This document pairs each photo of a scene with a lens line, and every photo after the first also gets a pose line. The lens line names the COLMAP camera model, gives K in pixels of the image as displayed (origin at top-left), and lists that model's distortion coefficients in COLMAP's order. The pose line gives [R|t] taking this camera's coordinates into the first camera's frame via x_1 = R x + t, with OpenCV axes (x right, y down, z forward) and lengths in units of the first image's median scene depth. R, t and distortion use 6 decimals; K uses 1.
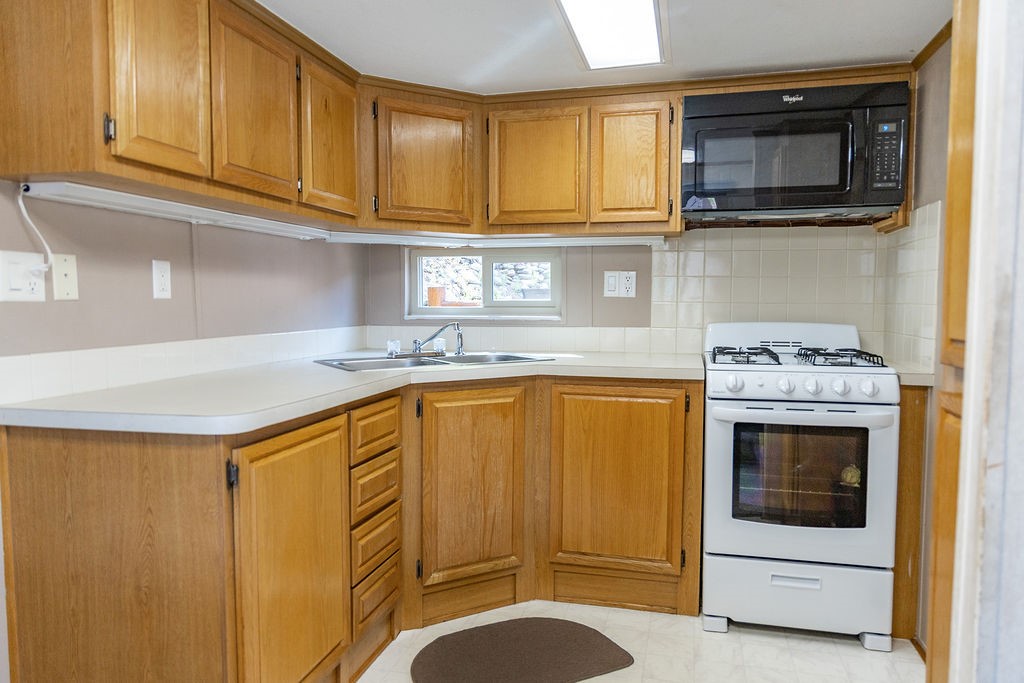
lens RADIAL K [[703.3, 0, 514.5], [0, 703.3, 345.9], [0, 0, 1]] dist [0.004105, -0.002161]
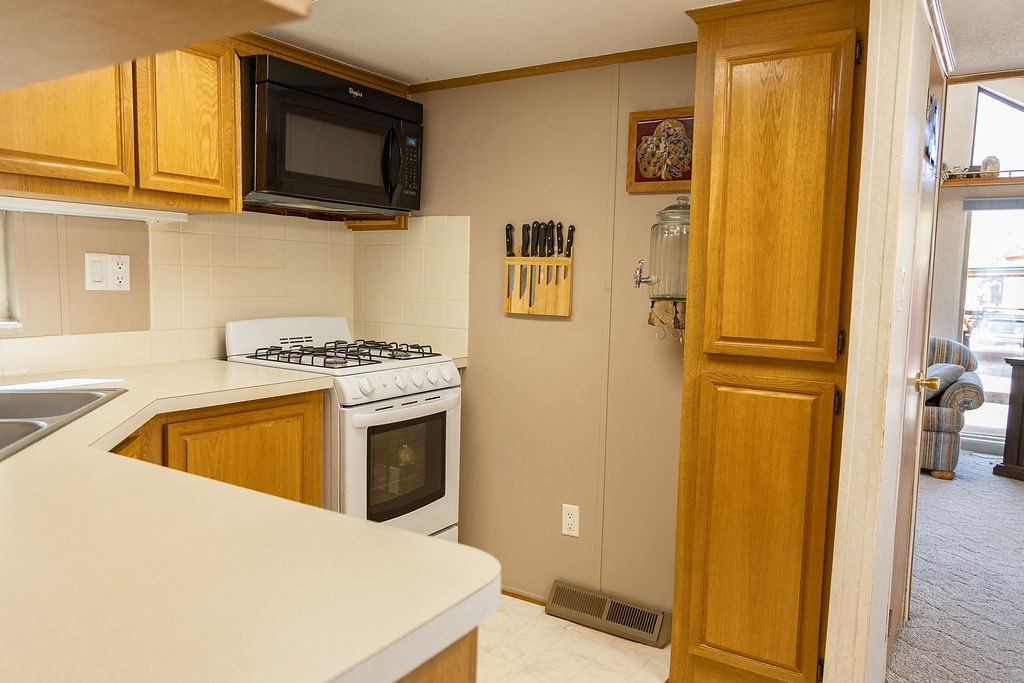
lens RADIAL K [[738.6, 0, 512.0], [0, 738.6, 341.5], [0, 0, 1]] dist [0.004160, -0.001591]
pose [[0.320783, -0.079094, 0.943845, -0.536242], [0.039983, 0.996750, 0.069938, -0.066919], [-0.946309, 0.015303, 0.322902, 0.460012]]
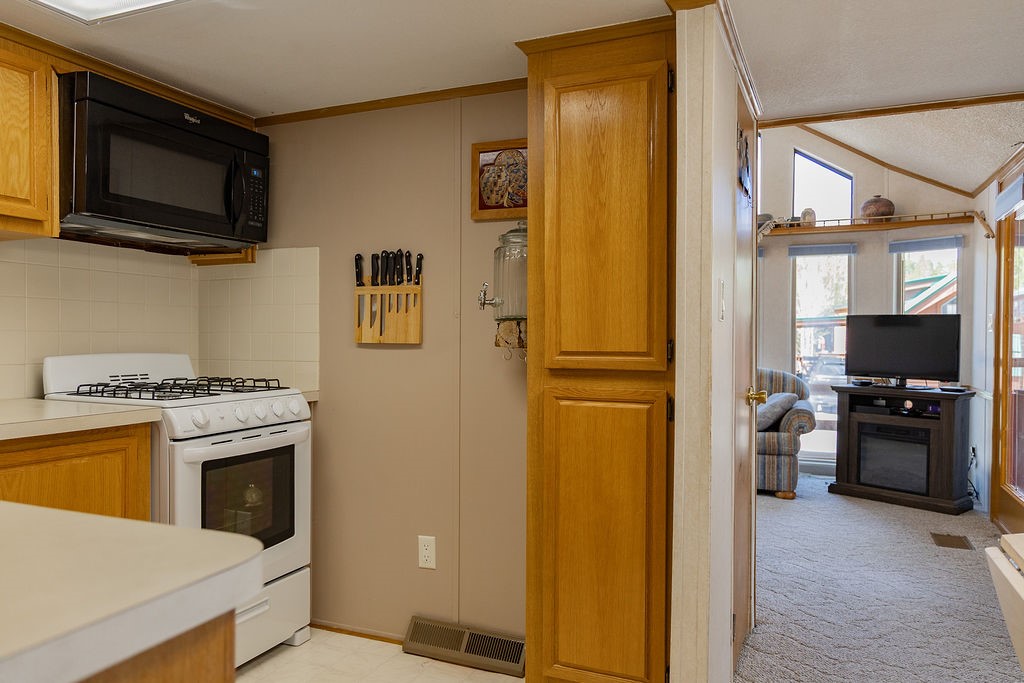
lens RADIAL K [[714.2, 0, 512.3], [0, 714.2, 342.8], [0, 0, 1]] dist [-0.000638, 0.002583]
pose [[0.165501, -0.009434, 0.986164, -0.494132], [0.062709, 0.998031, -0.000976, -0.017526], [-0.984214, 0.062003, 0.165767, 0.423856]]
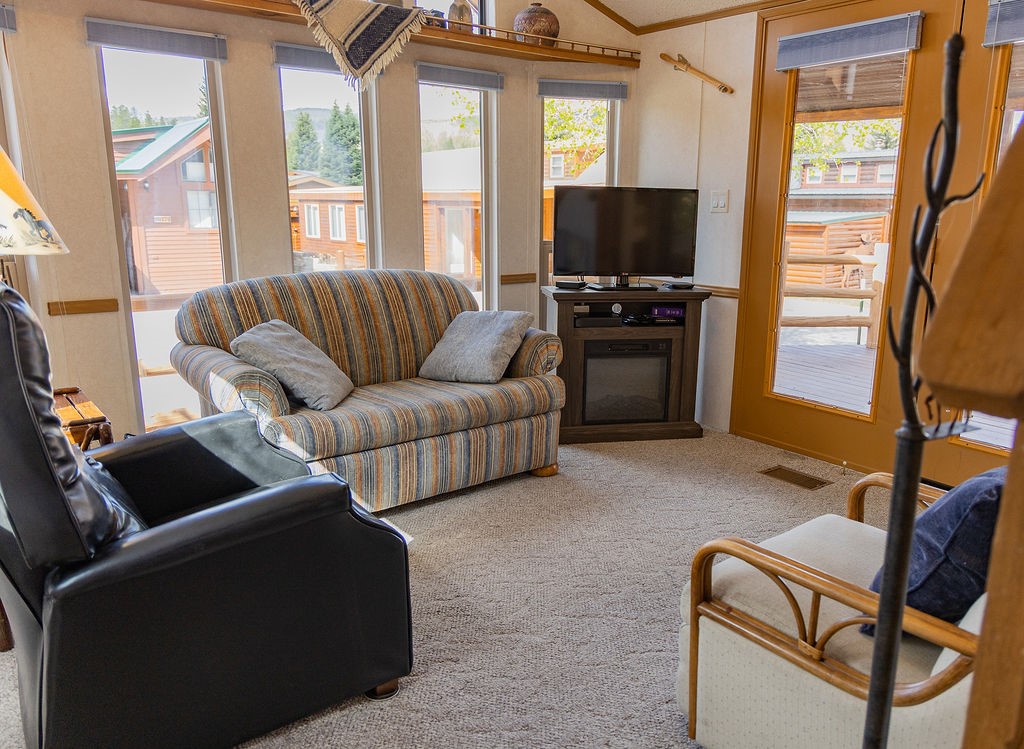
lens RADIAL K [[764.8, 0, 560.2], [0, 764.8, 380.2], [0, 0, 1]] dist [0.007922, 0.001285]
pose [[-0.803618, -0.143617, 0.577557, 0.758764], [0.028135, 0.960194, 0.277912, -0.087745], [-0.594479, 0.239585, -0.767589, 1.029889]]
